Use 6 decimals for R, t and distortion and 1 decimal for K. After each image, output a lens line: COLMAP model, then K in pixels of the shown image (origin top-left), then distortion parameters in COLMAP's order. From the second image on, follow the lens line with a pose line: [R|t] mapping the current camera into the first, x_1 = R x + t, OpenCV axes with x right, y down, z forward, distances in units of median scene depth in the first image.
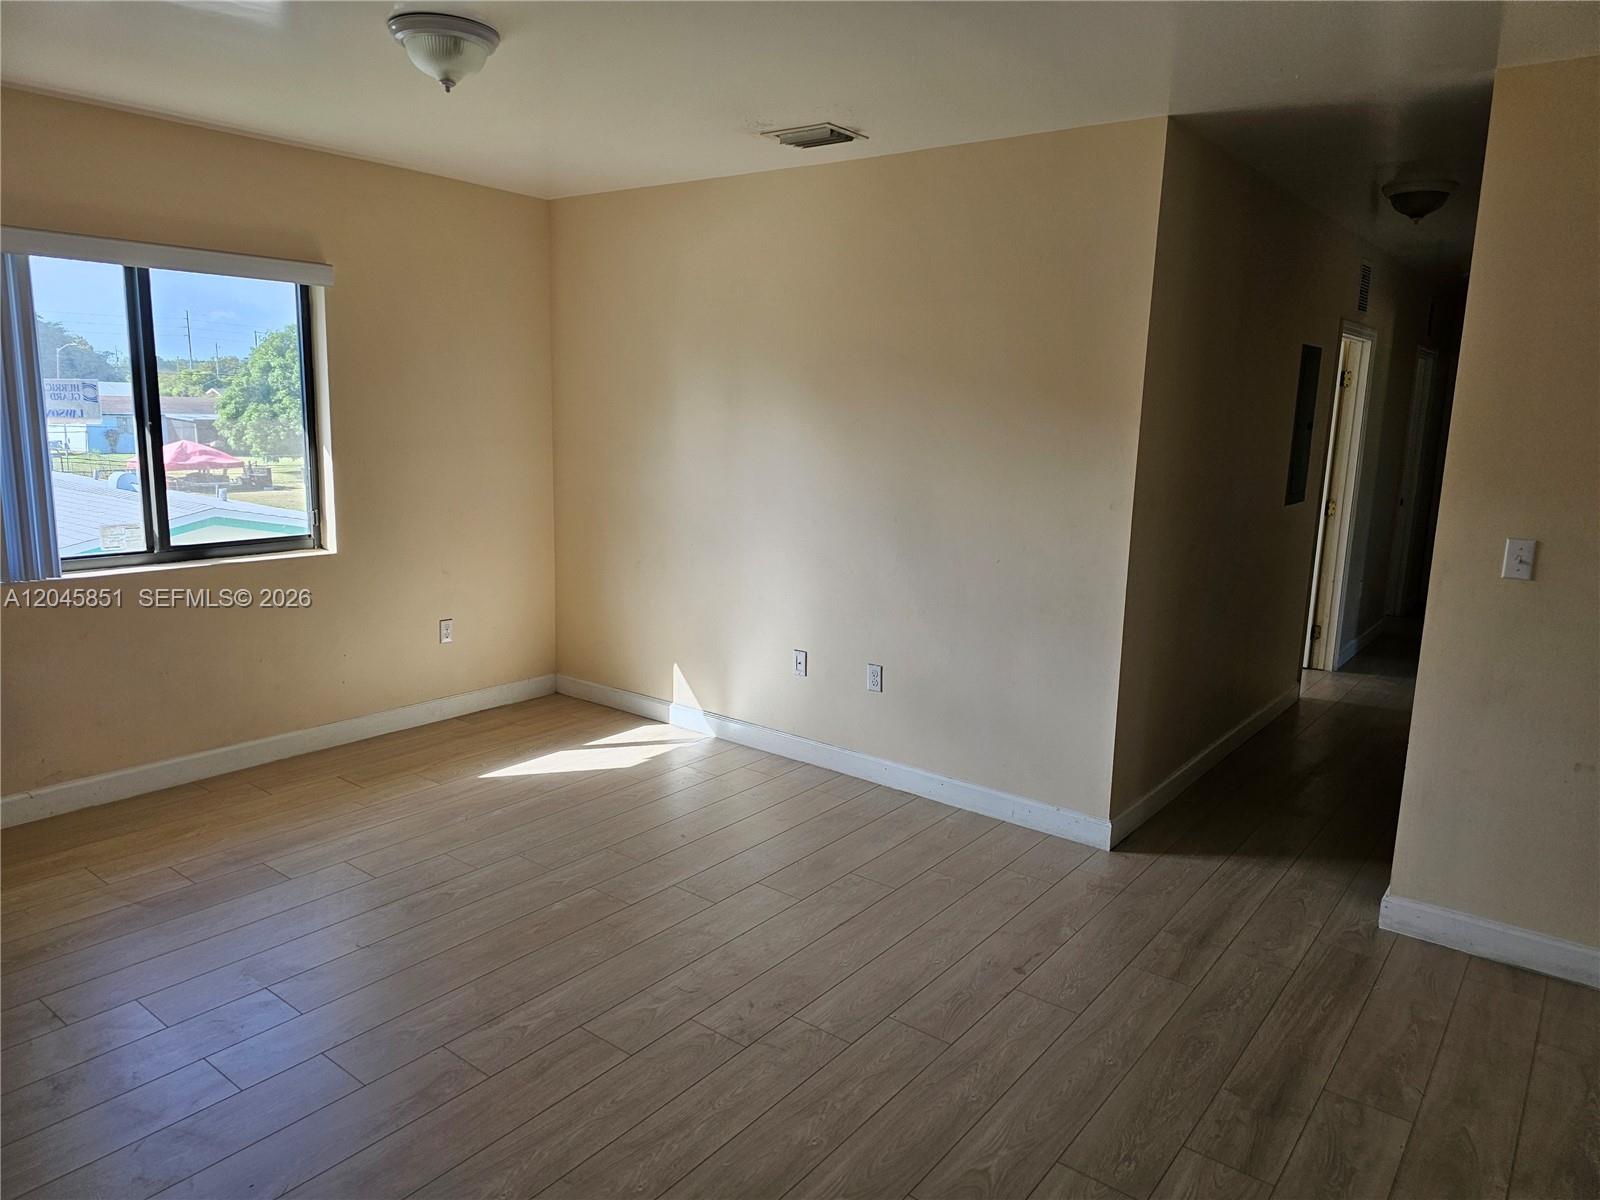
lens RADIAL K [[1064.2, 0, 800.0], [0, 1064.2, 600.0], [0, 0, 1]] dist [0.000342, -0.001974]
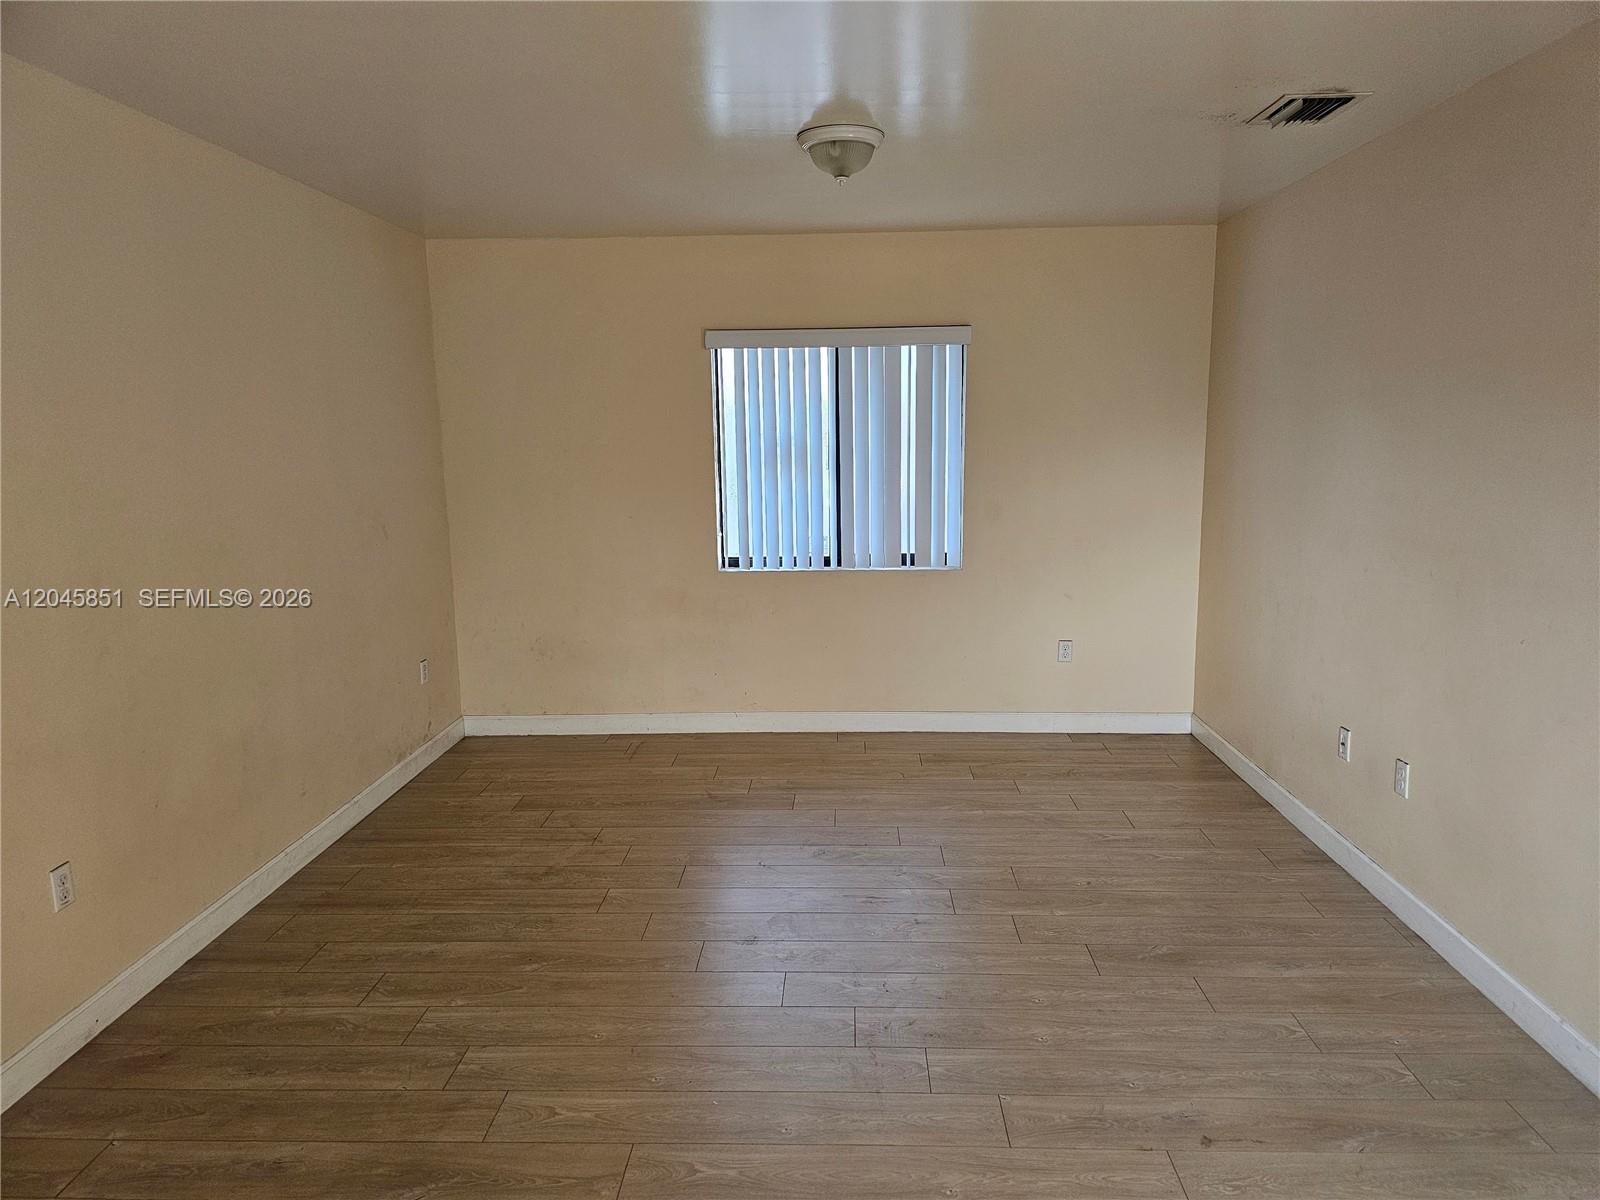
lens RADIAL K [[1064.2, 0, 800.0], [0, 1064.2, 600.0], [0, 0, 1]] dist [0.000342, -0.001974]
pose [[0.555974, 0.087644, -0.826566, 0.485229], [-0.119761, 0.992496, 0.024683, -0.019649], [0.822527, 0.085268, 0.562298, 0.215999]]
